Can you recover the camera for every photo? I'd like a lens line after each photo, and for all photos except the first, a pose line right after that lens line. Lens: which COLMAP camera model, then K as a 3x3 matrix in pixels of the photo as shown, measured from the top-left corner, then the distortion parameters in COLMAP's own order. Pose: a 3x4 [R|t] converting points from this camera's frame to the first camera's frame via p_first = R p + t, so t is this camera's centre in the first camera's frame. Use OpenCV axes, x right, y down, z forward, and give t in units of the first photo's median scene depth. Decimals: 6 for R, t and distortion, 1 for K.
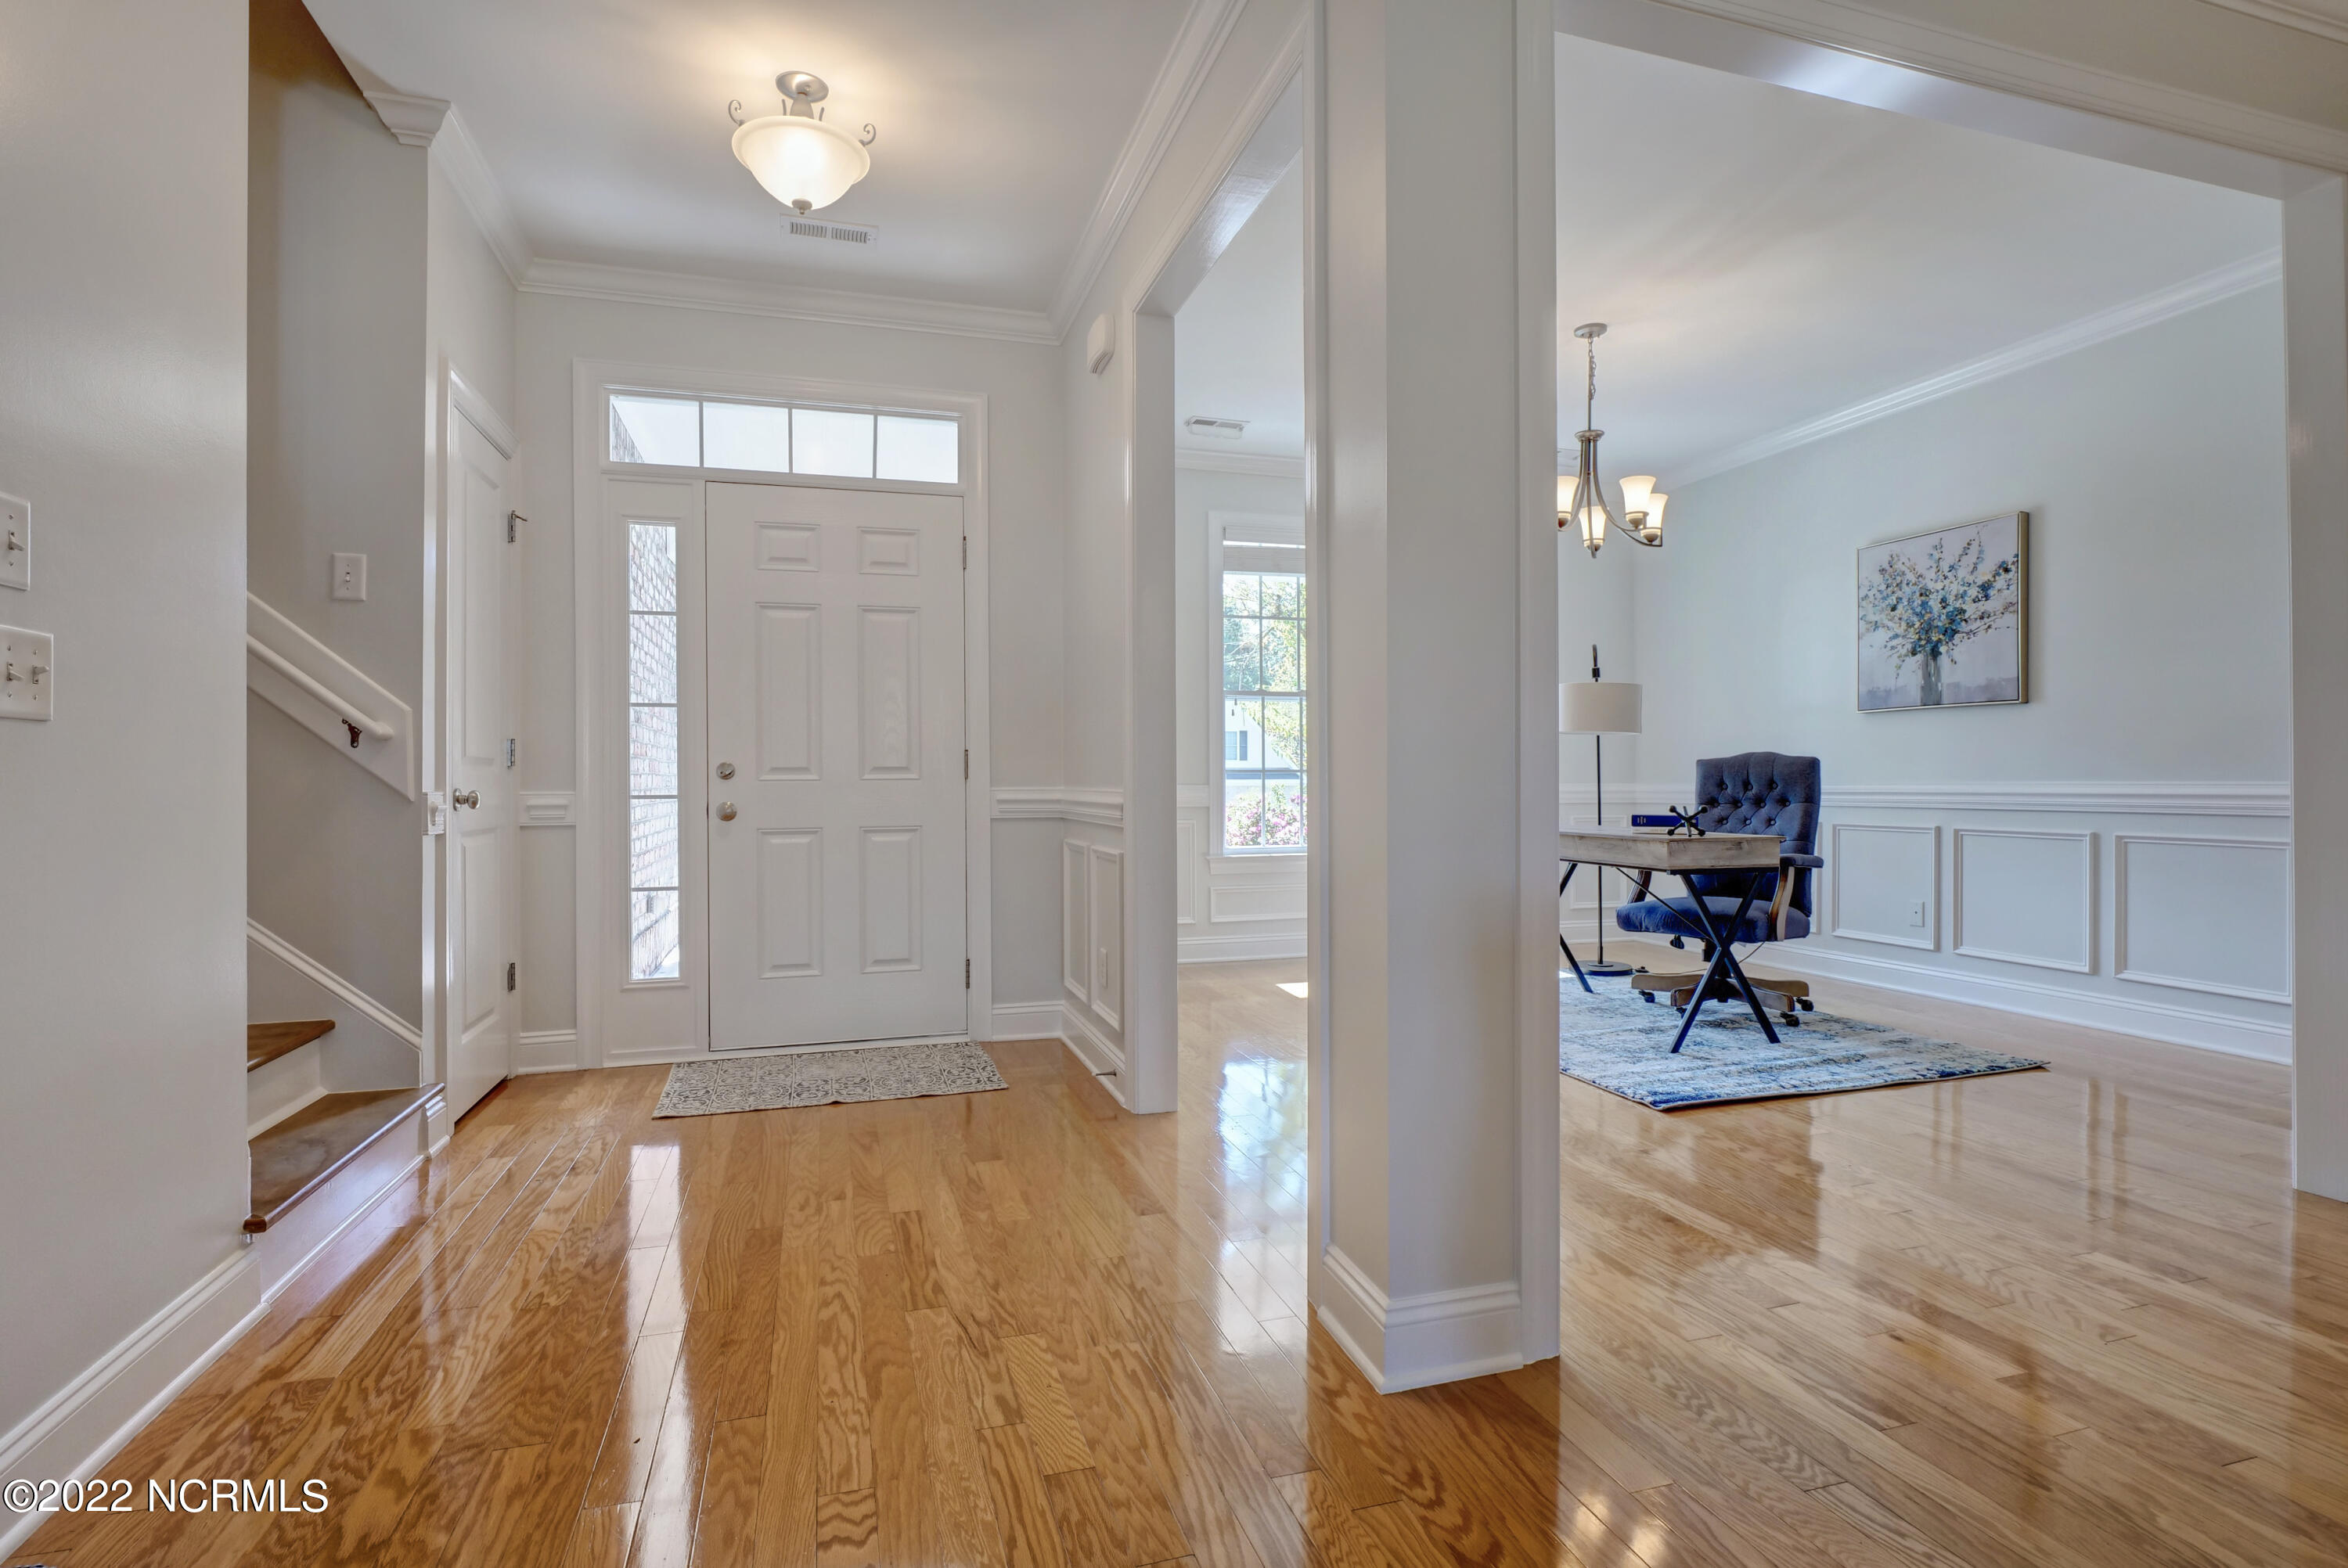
lens RADIAL K [[1139.6, 0, 1171.9], [0, 1139.6, 782.1], [0, 0, 1]] dist [-0.011472, -0.000651]
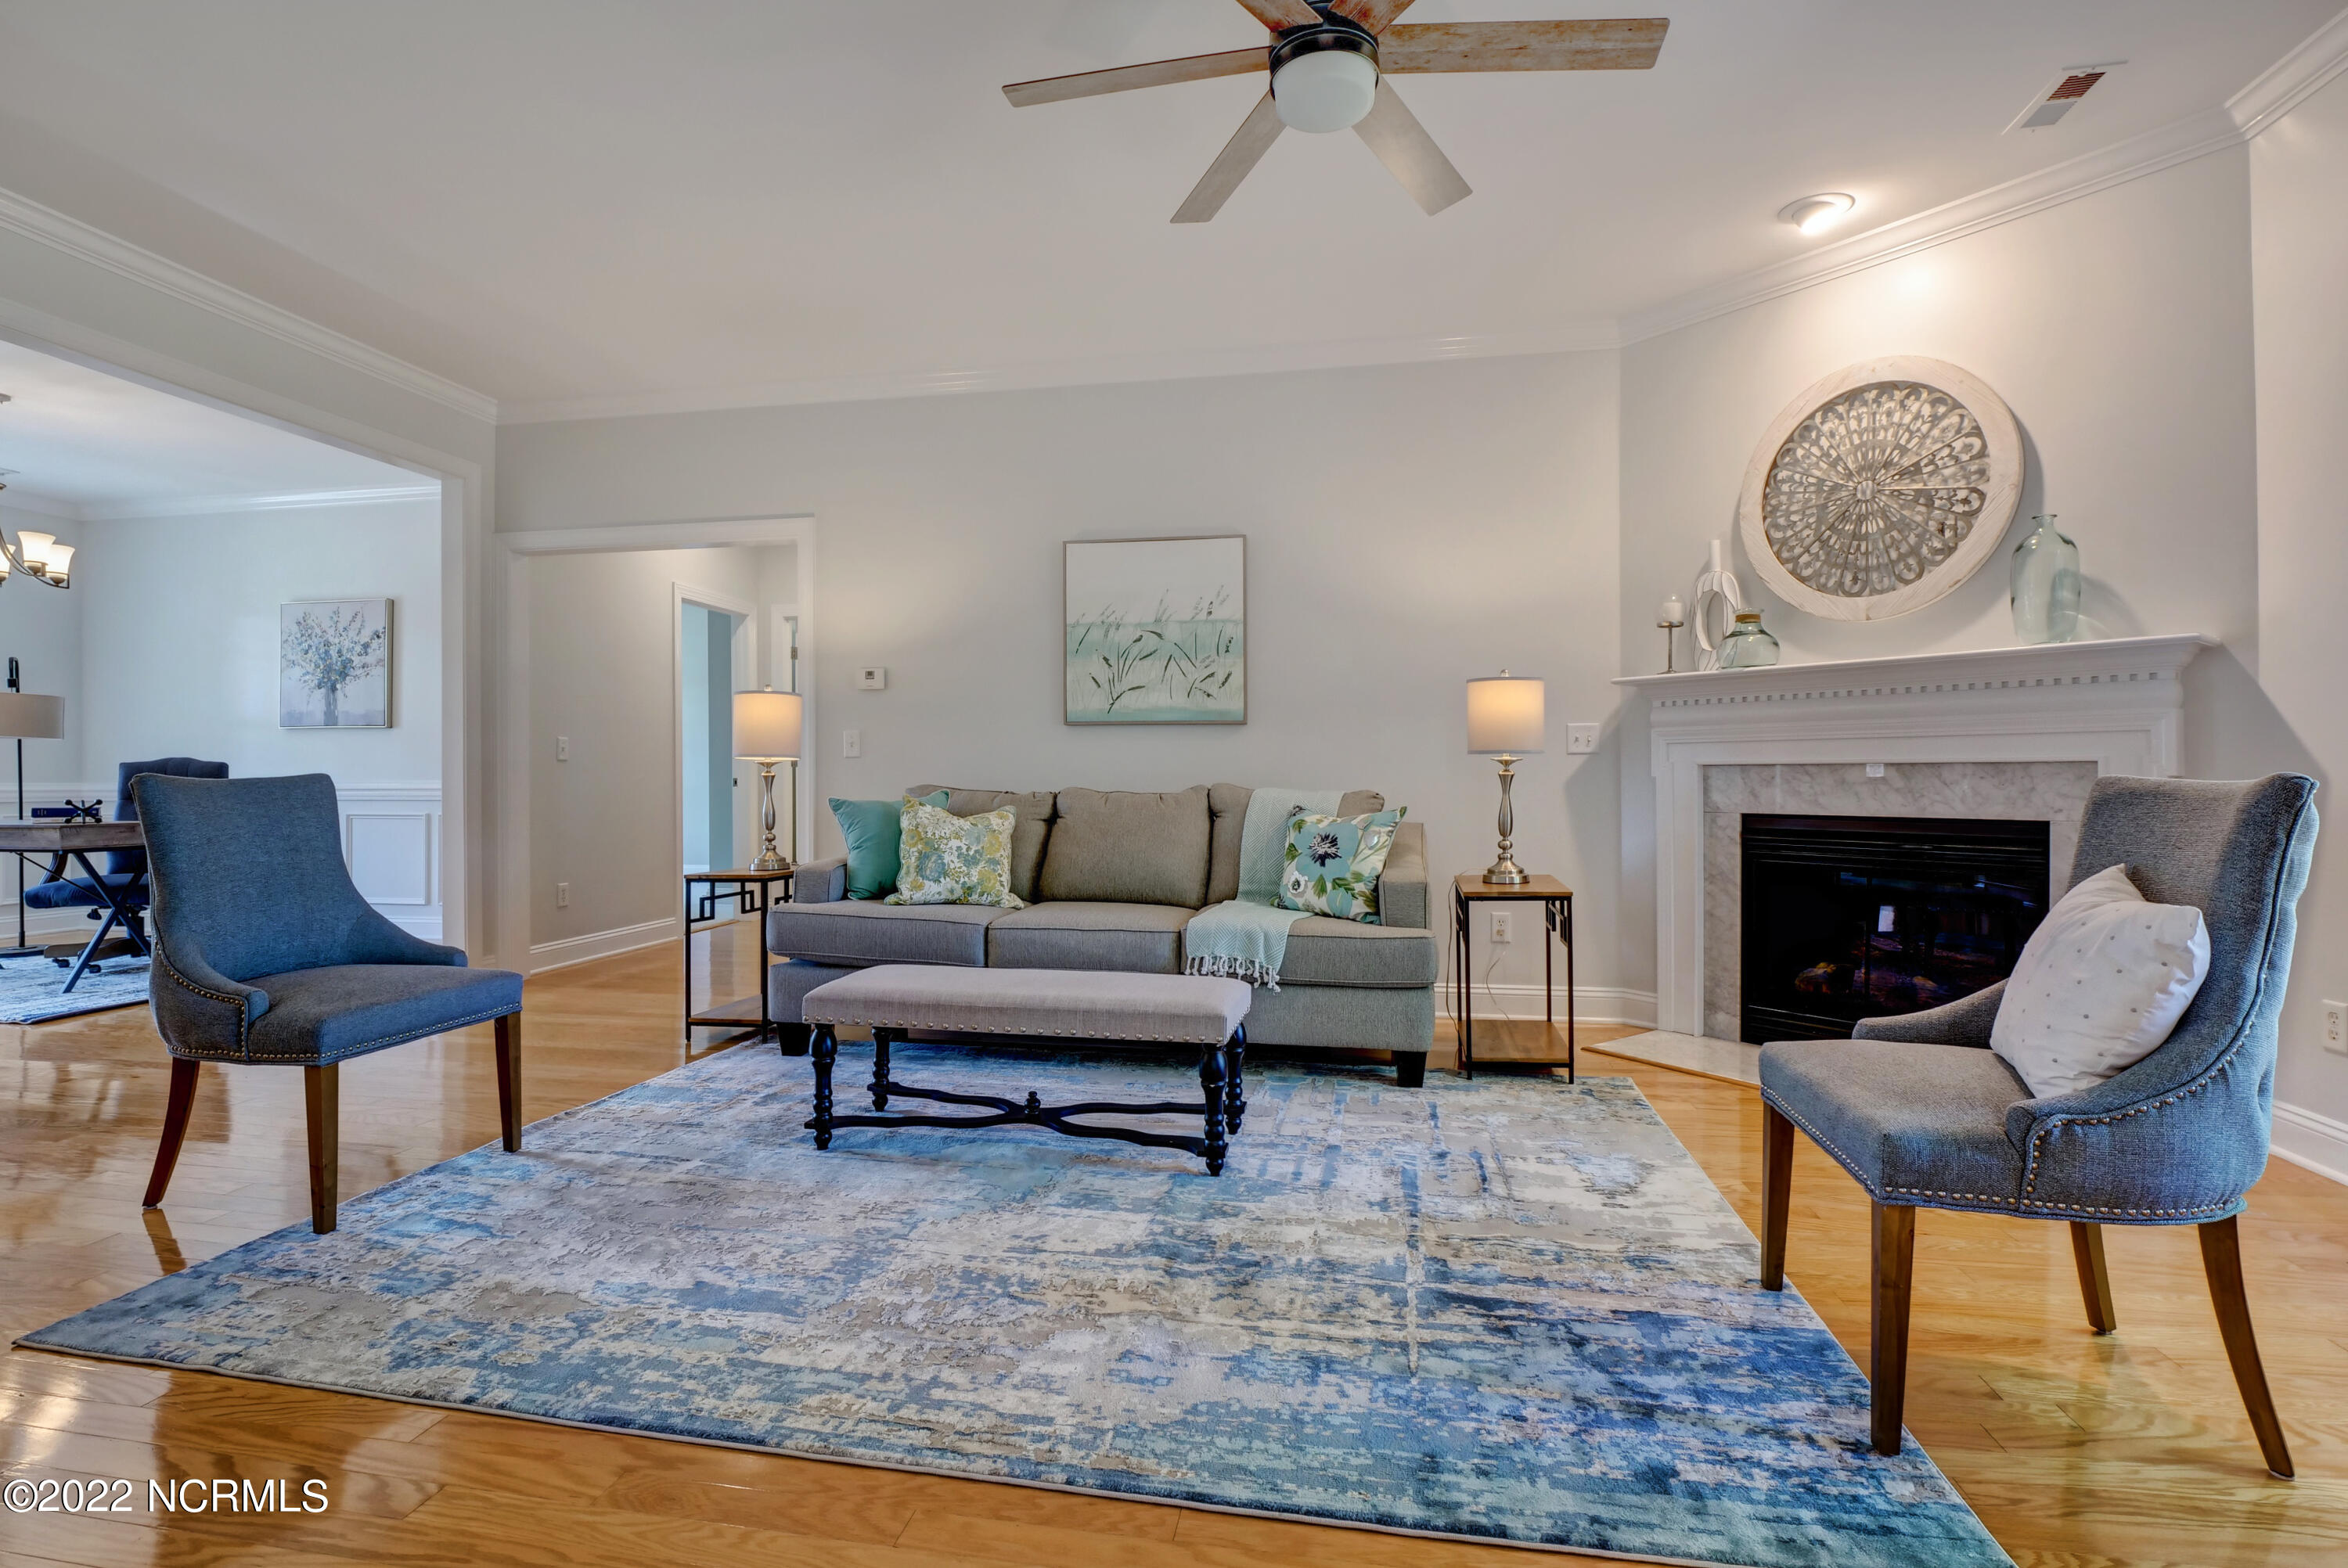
lens RADIAL K [[1139.6, 0, 1165.4], [0, 1139.6, 773.4], [0, 0, 1]] dist [-0.011472, -0.000651]
pose [[0.457523, 0.004440, 0.889187, -0.098130], [0.001390, 0.999983, -0.005709, 0.000224], [-0.889197, 0.003848, 0.457509, -0.555419]]
